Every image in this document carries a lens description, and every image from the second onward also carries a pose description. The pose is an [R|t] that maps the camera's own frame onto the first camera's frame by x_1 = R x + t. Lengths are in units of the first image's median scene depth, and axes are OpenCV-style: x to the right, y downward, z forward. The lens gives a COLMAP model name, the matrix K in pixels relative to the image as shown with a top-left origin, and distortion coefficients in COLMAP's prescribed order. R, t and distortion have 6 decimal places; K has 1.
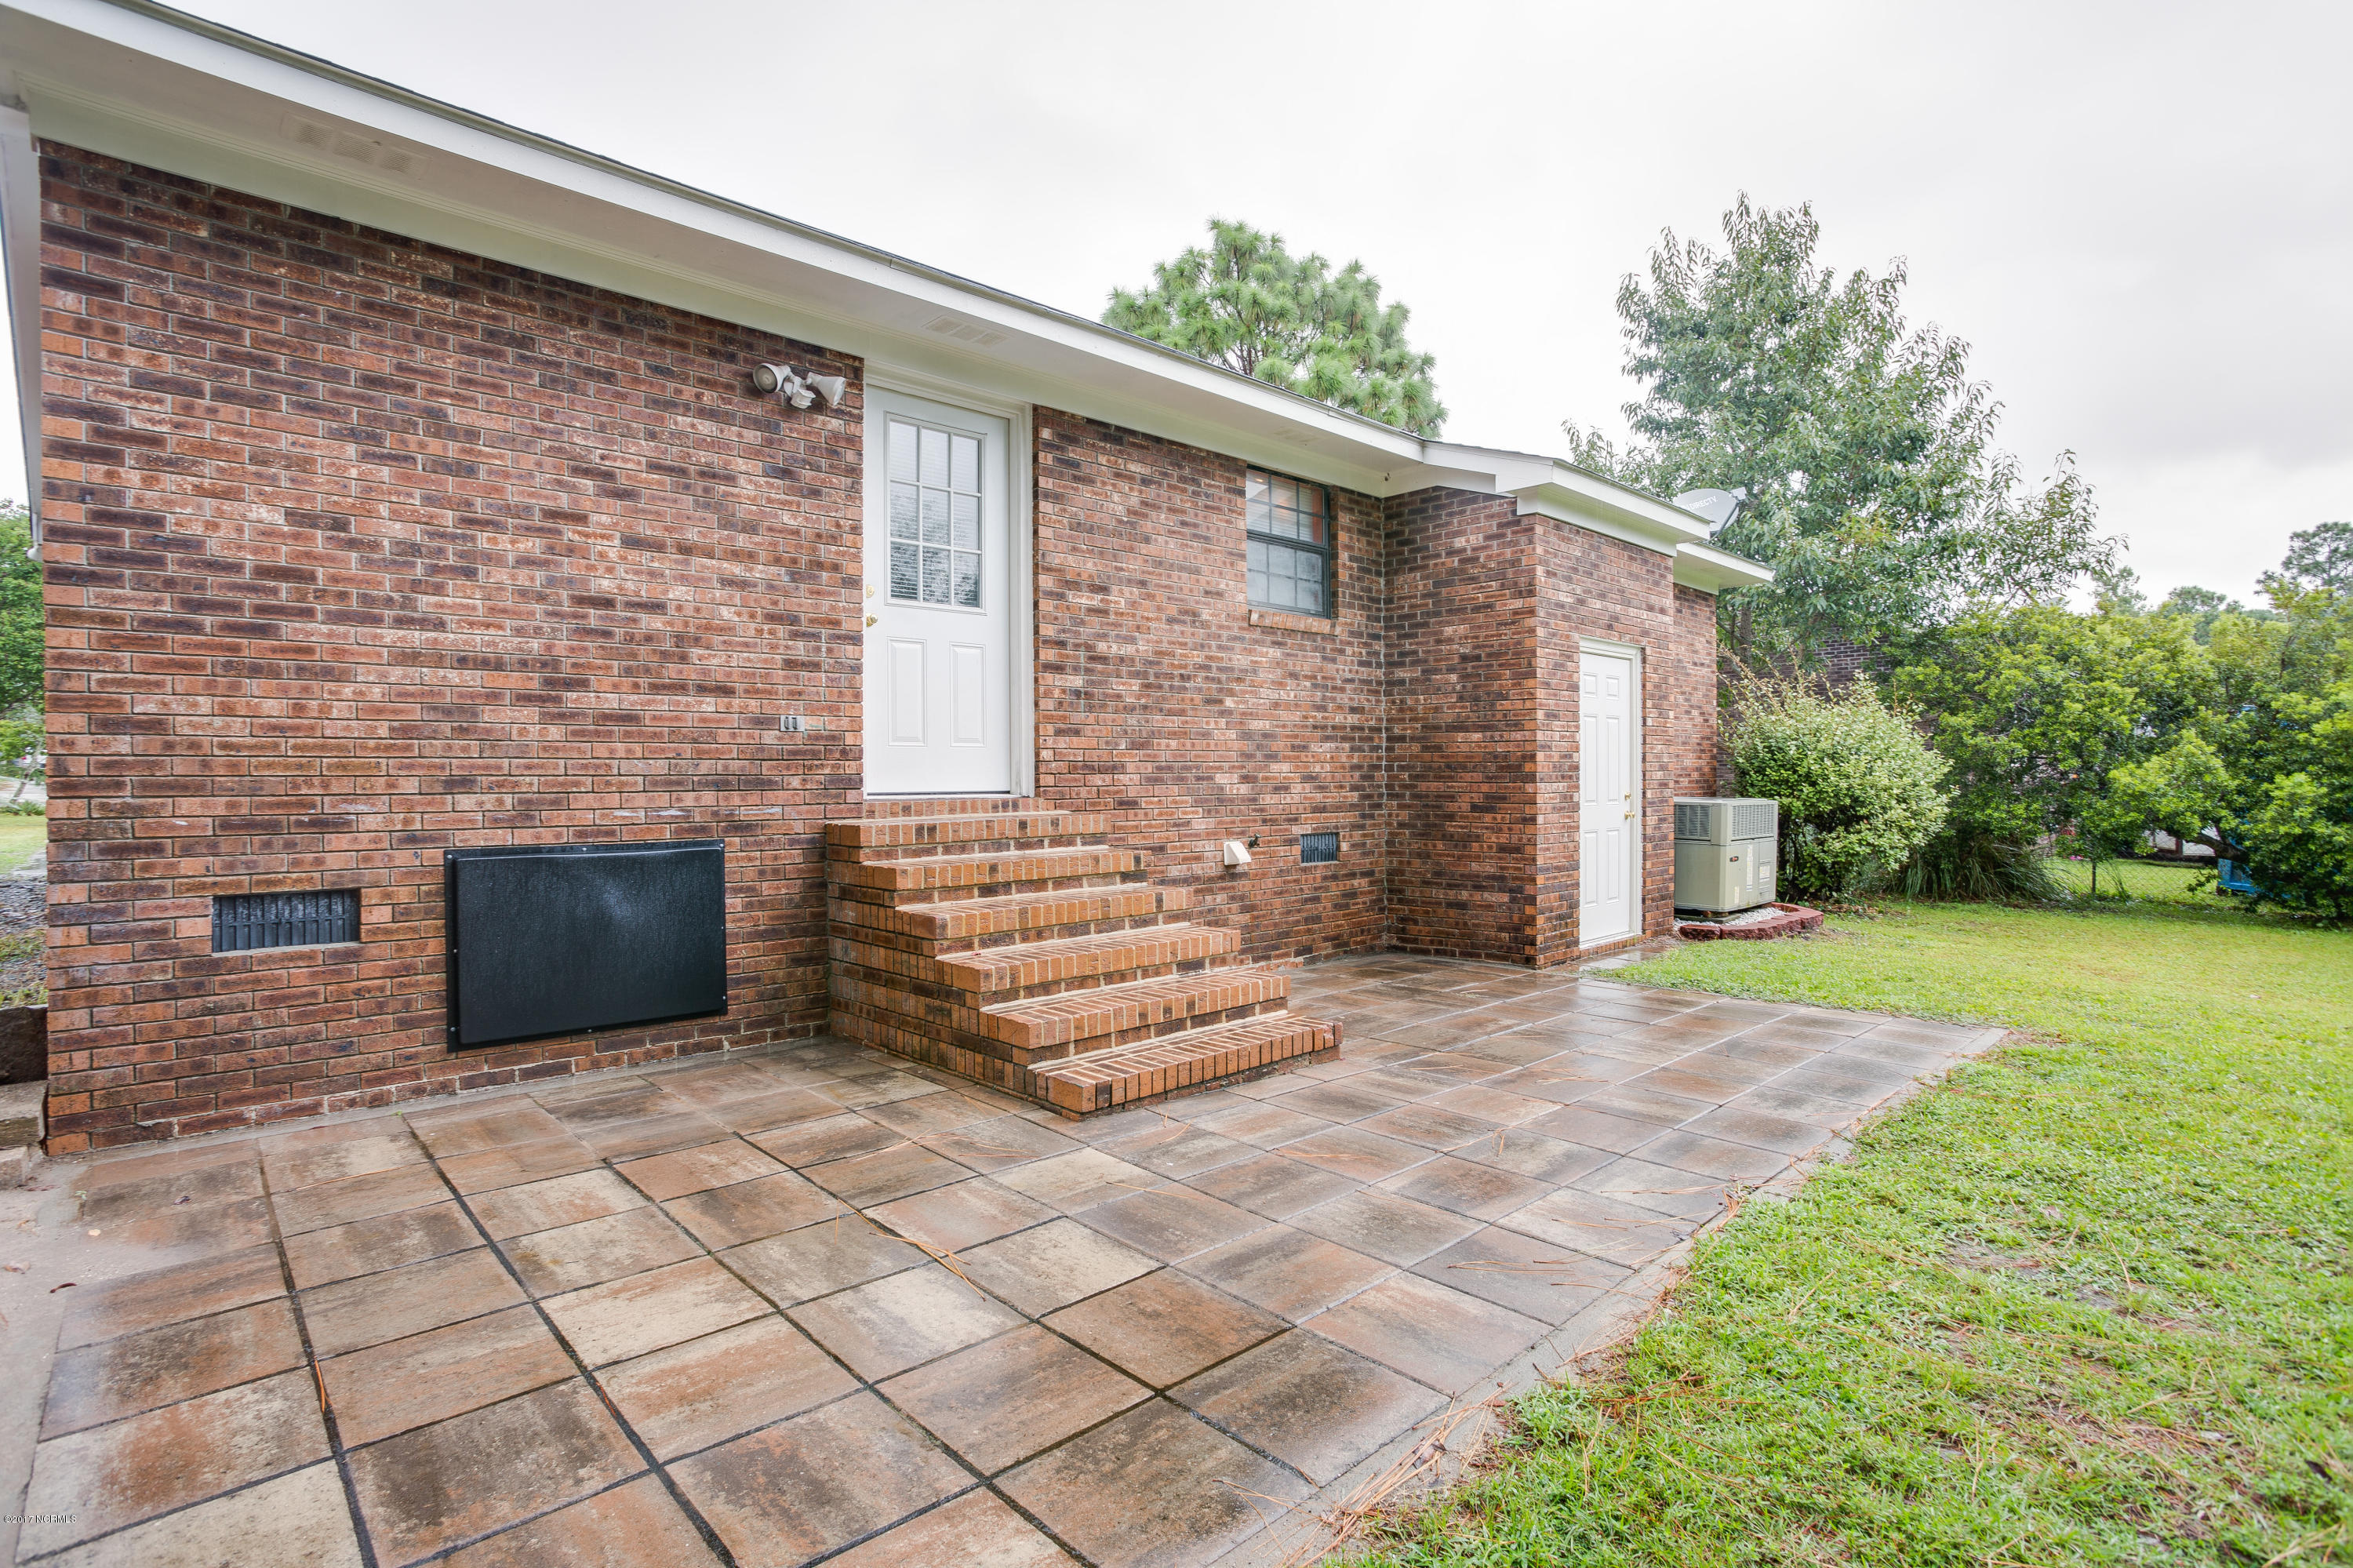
lens RADIAL K [[1103.6, 0, 1106.8], [0, 1103.6, 768.7], [0, 0, 1]] dist [-0.068523, 0.031504]
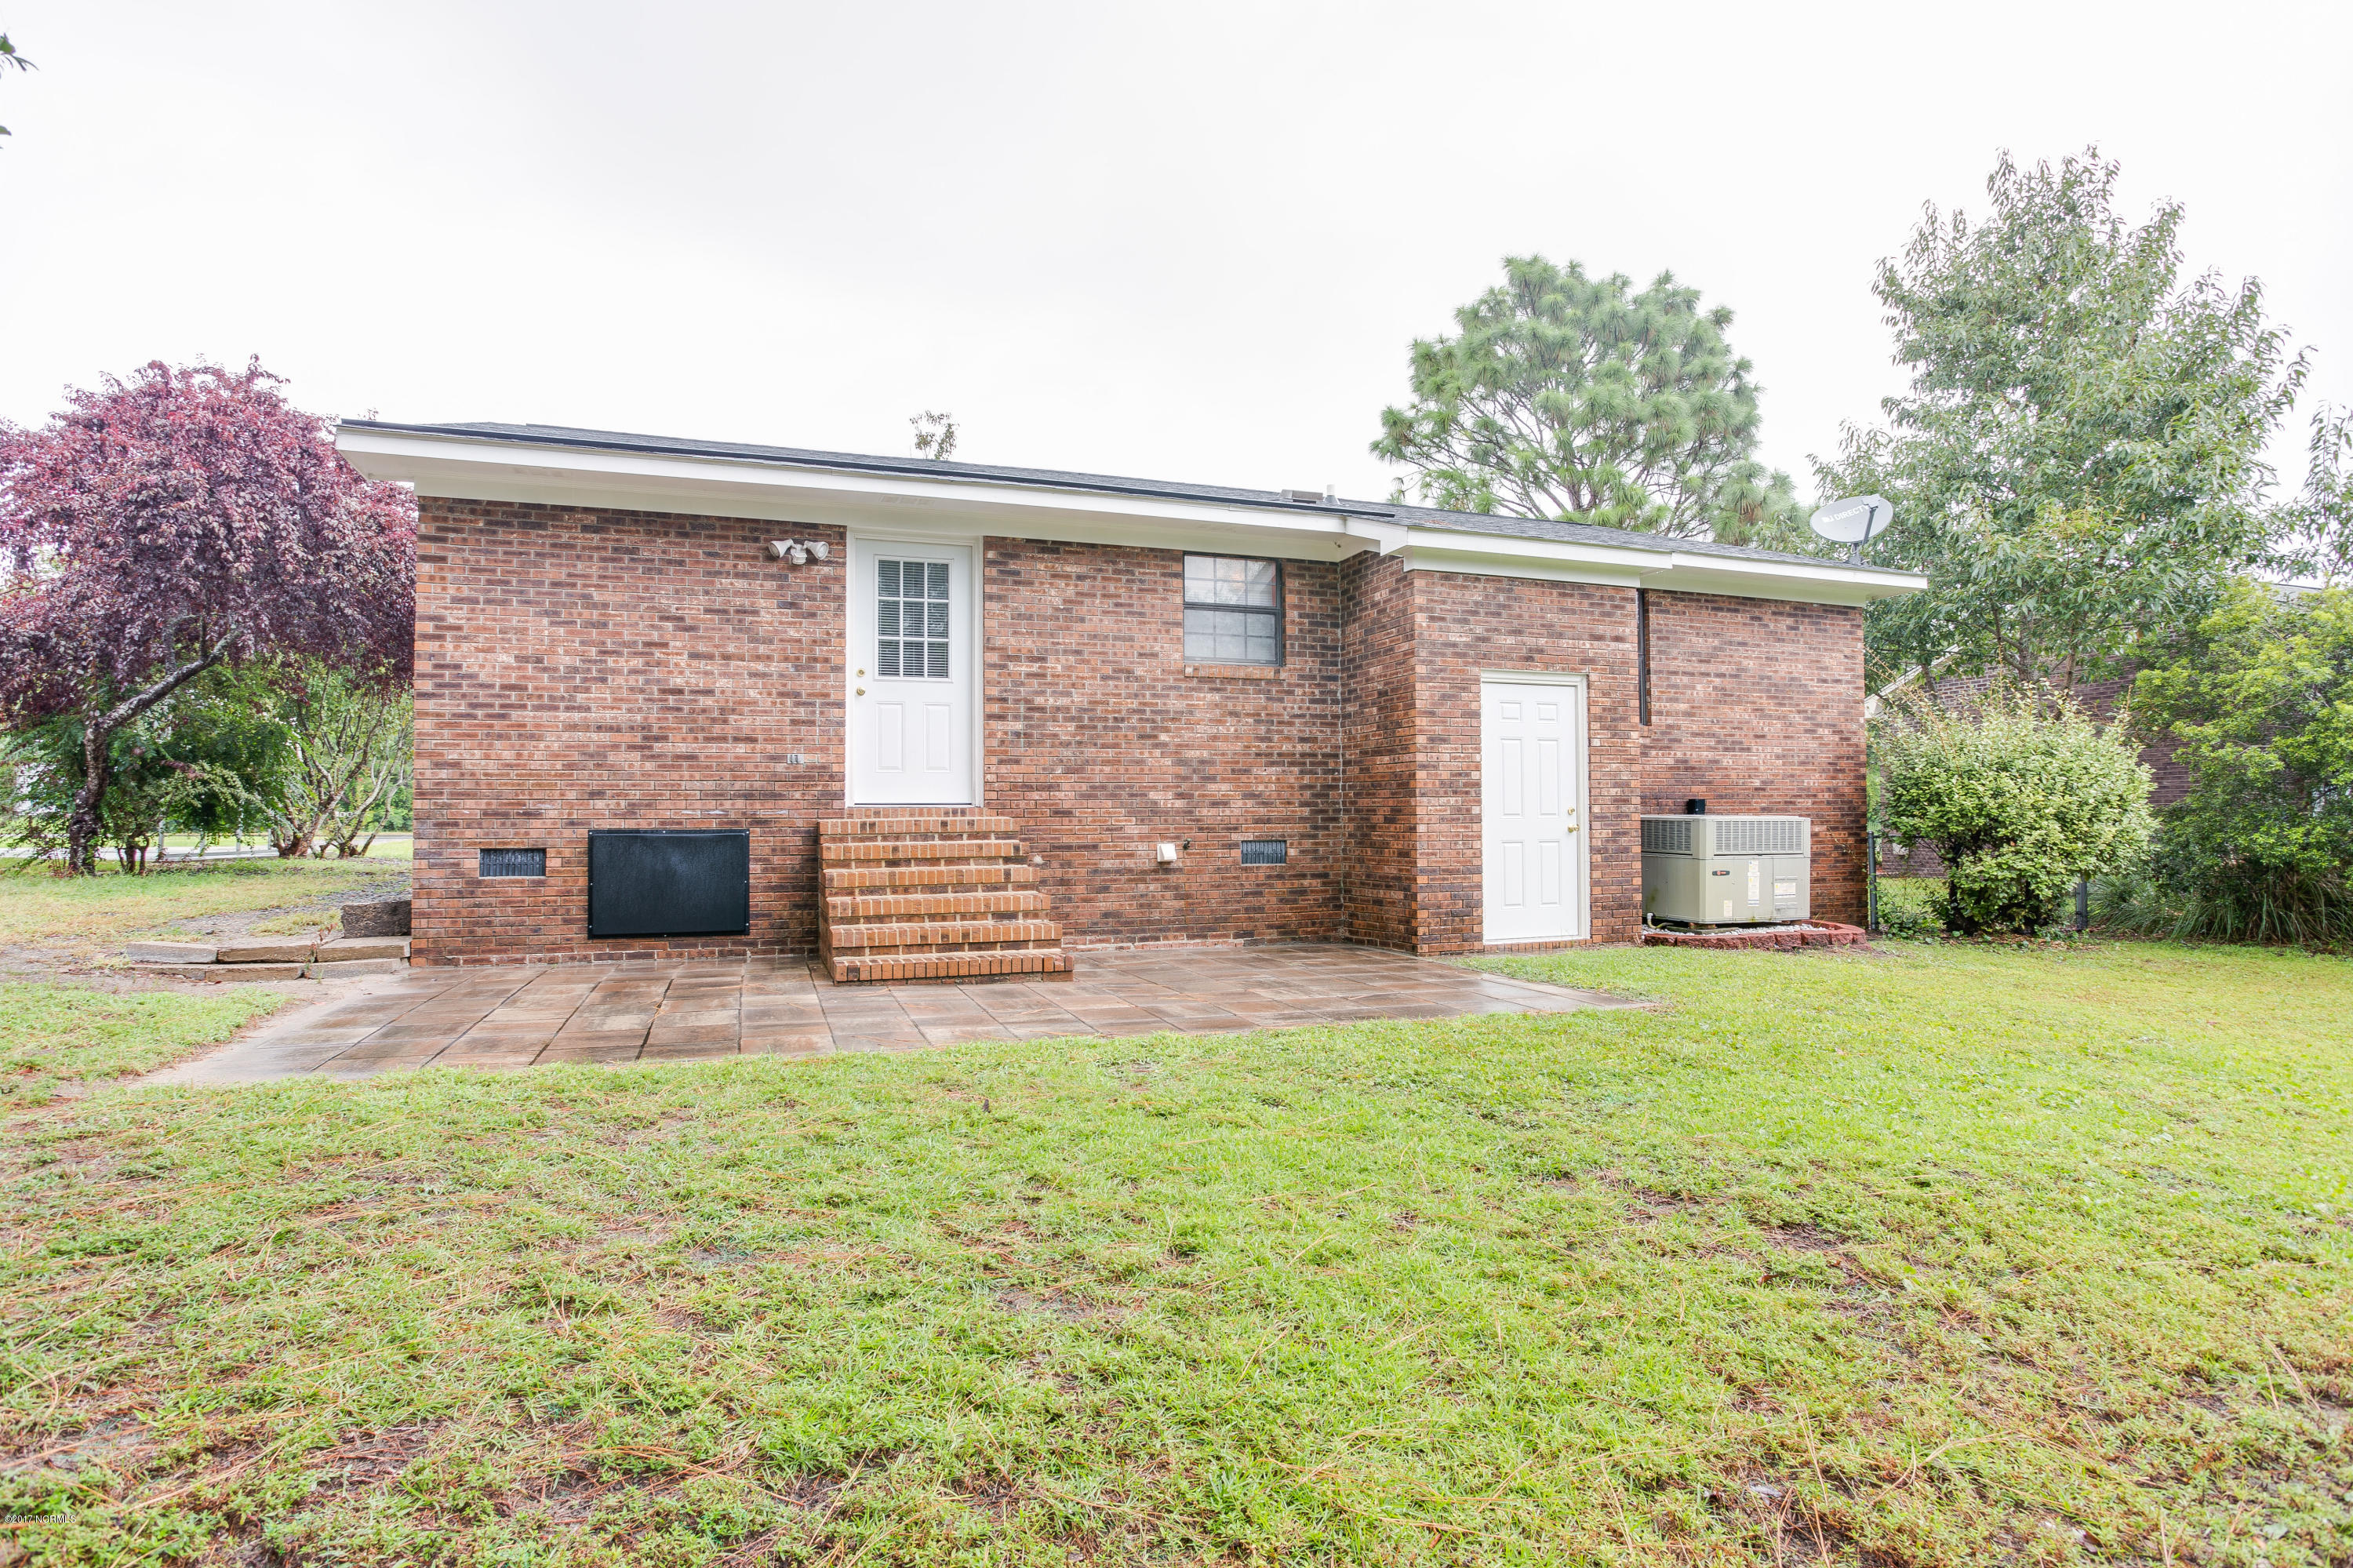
lens RADIAL K [[1103.6, 0, 1106.8], [0, 1103.6, 768.7], [0, 0, 1]] dist [-0.068523, 0.031504]
pose [[0.921549, -0.018096, -0.387839, 0.629049], [0.003833, 0.999289, -0.037517, 0.029502], [0.388242, 0.033087, 0.920963, -0.256806]]
